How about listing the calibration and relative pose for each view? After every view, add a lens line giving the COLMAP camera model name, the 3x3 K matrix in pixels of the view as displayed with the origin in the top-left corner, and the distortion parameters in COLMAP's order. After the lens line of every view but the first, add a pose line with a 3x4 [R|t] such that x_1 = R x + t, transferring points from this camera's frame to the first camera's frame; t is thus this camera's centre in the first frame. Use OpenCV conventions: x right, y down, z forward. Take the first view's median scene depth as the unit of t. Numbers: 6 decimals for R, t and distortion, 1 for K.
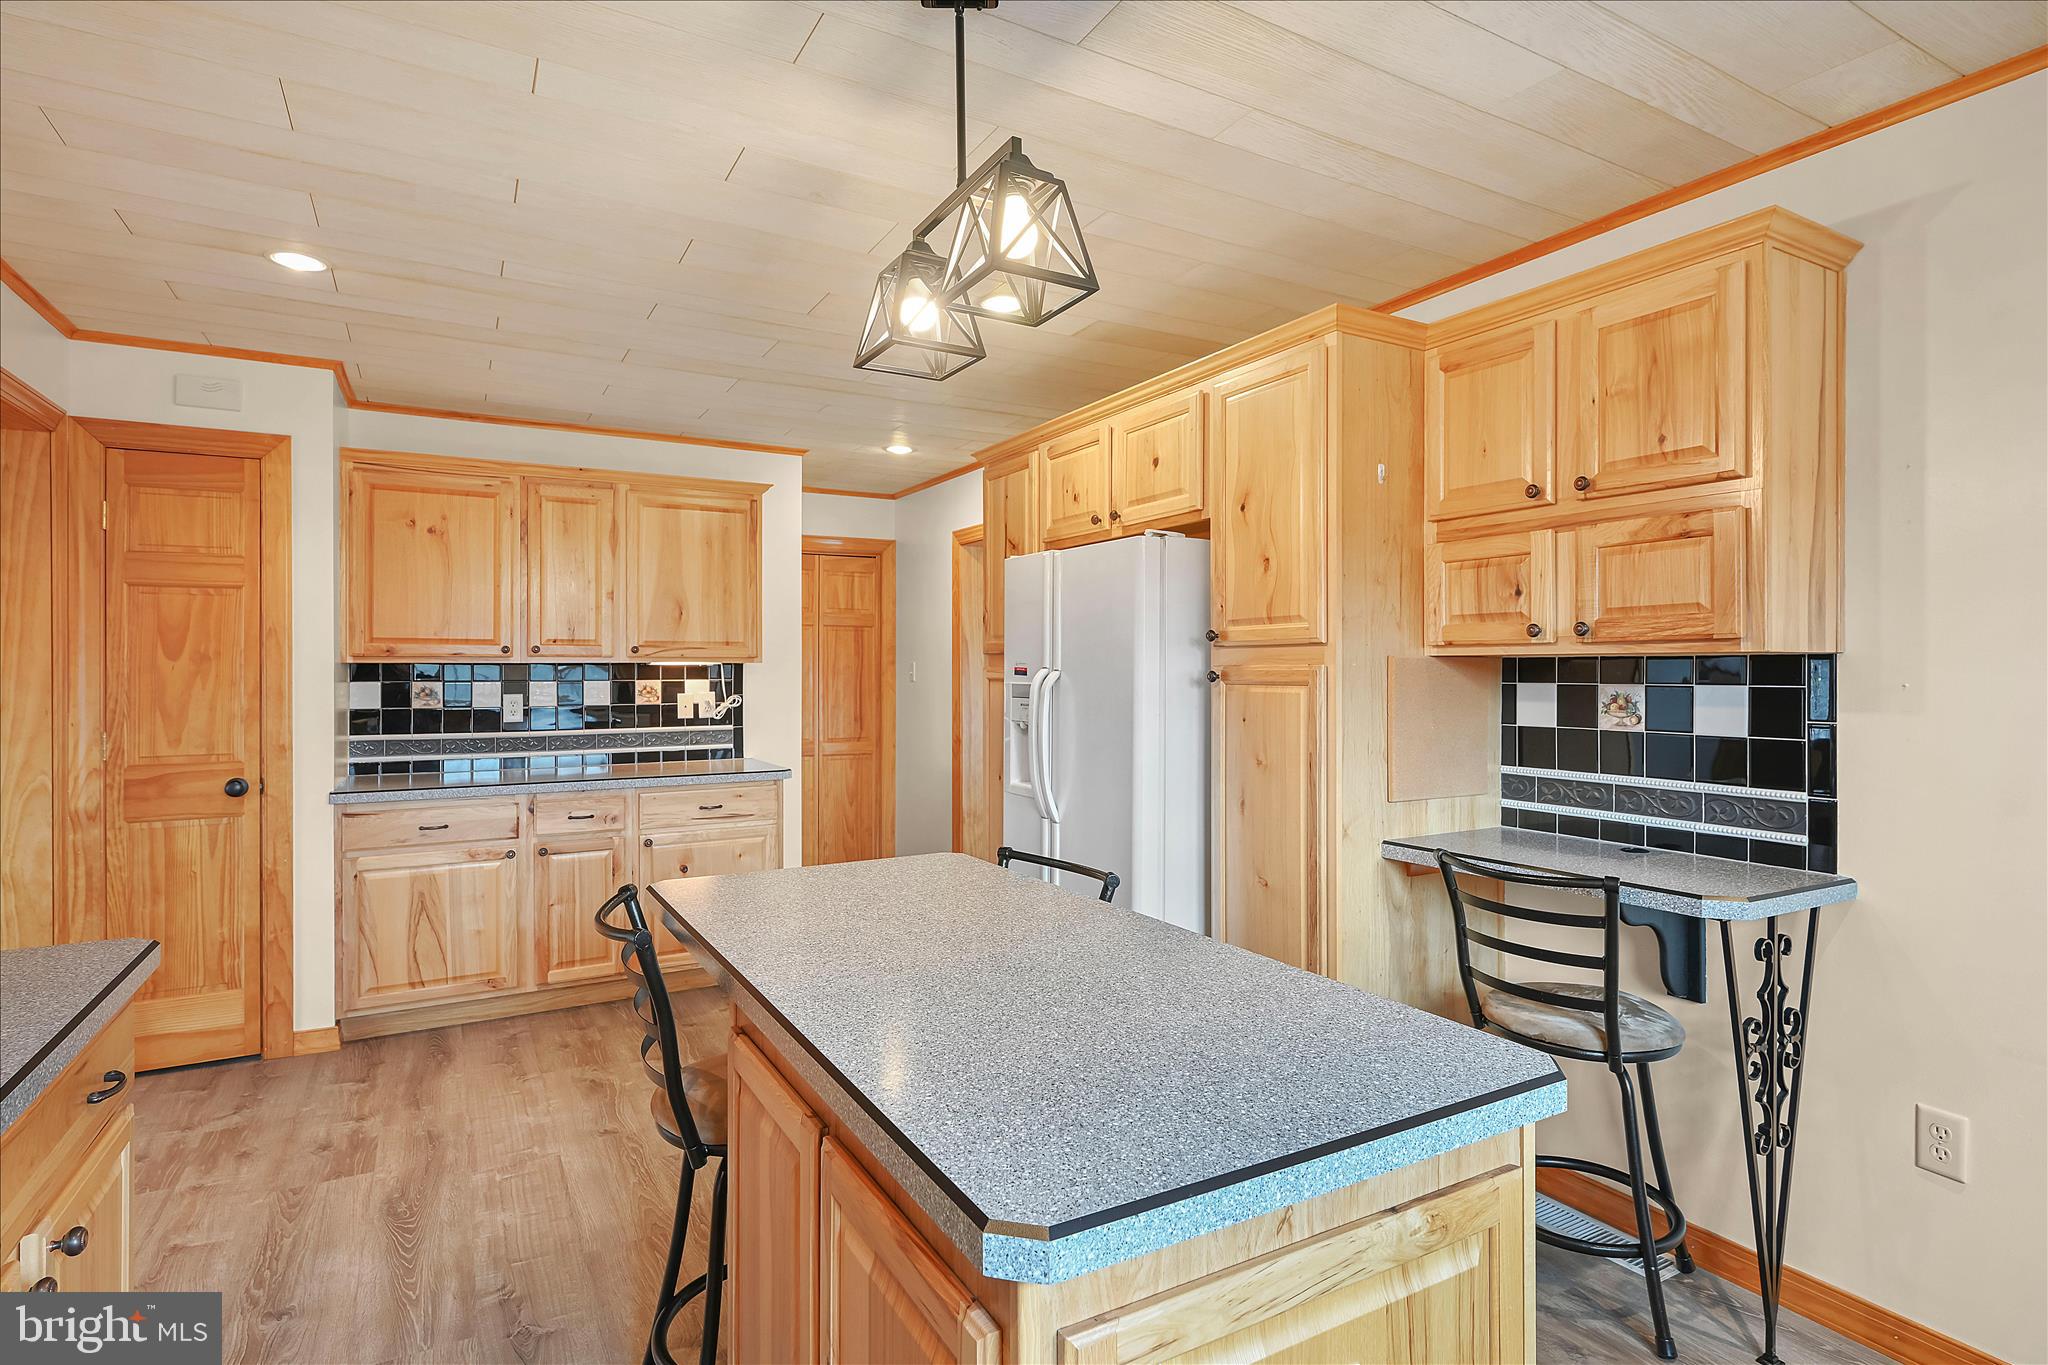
lens RADIAL K [[1045.4, 0, 1024.0], [0, 1045.4, 682.5], [0, 0, 1]] dist [0.001515, 0.000517]
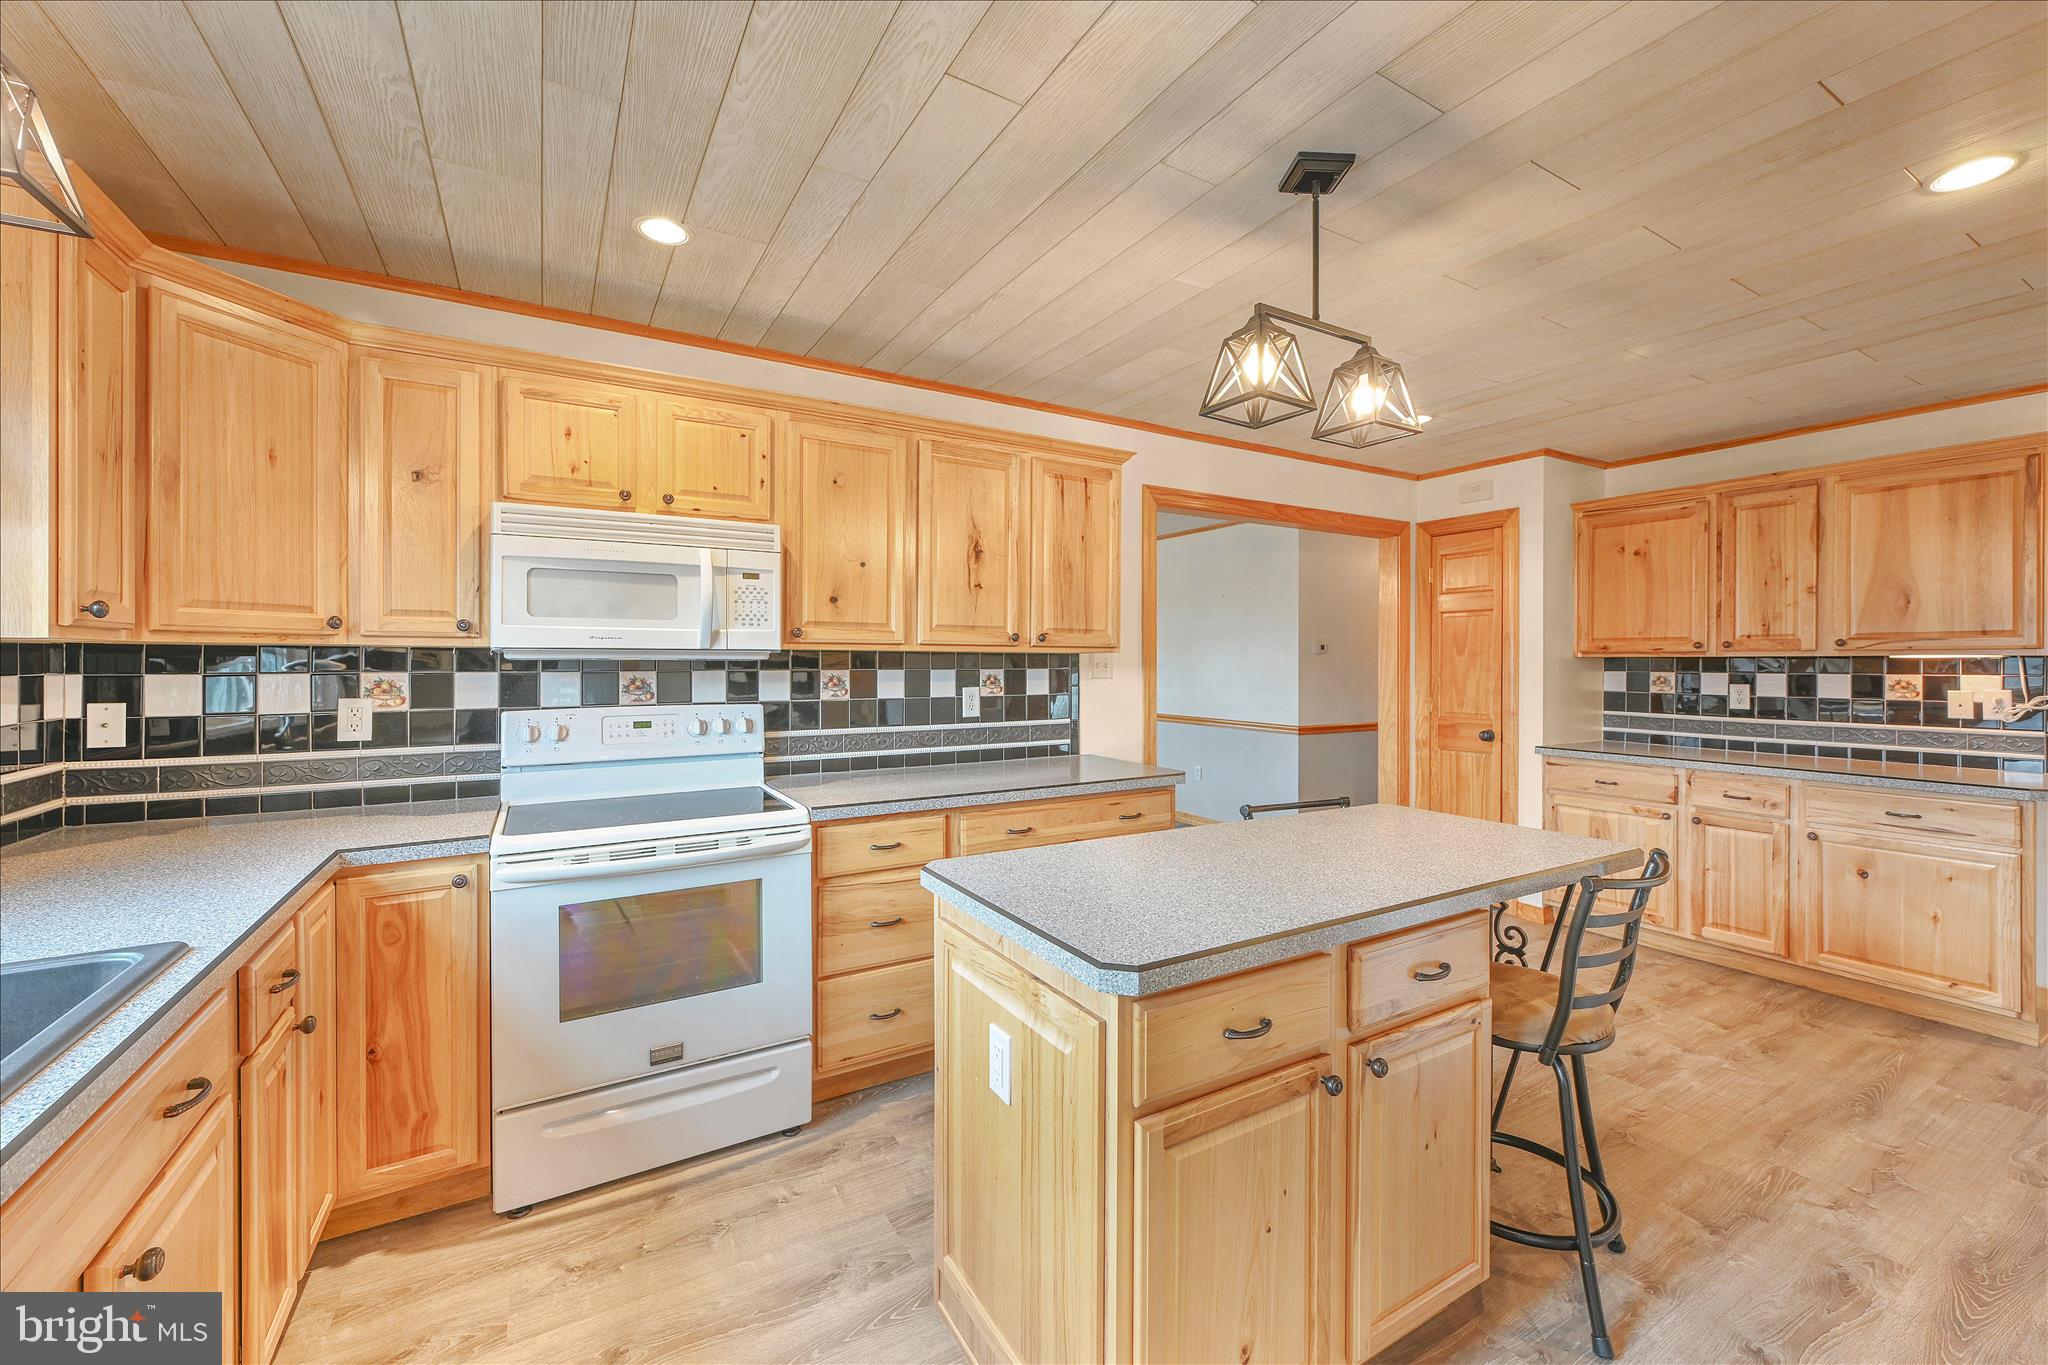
lens RADIAL K [[826.3, 0, 1024.0], [0, 826.3, 682.5], [0, 0, 1]] dist [-0.001808, 0.000001]
pose [[0.008528, 0.028493, -0.999558, 0.427006], [-0.014799, 0.999488, 0.028365, -0.005000], [0.999854, 0.014550, 0.008946, 0.241758]]
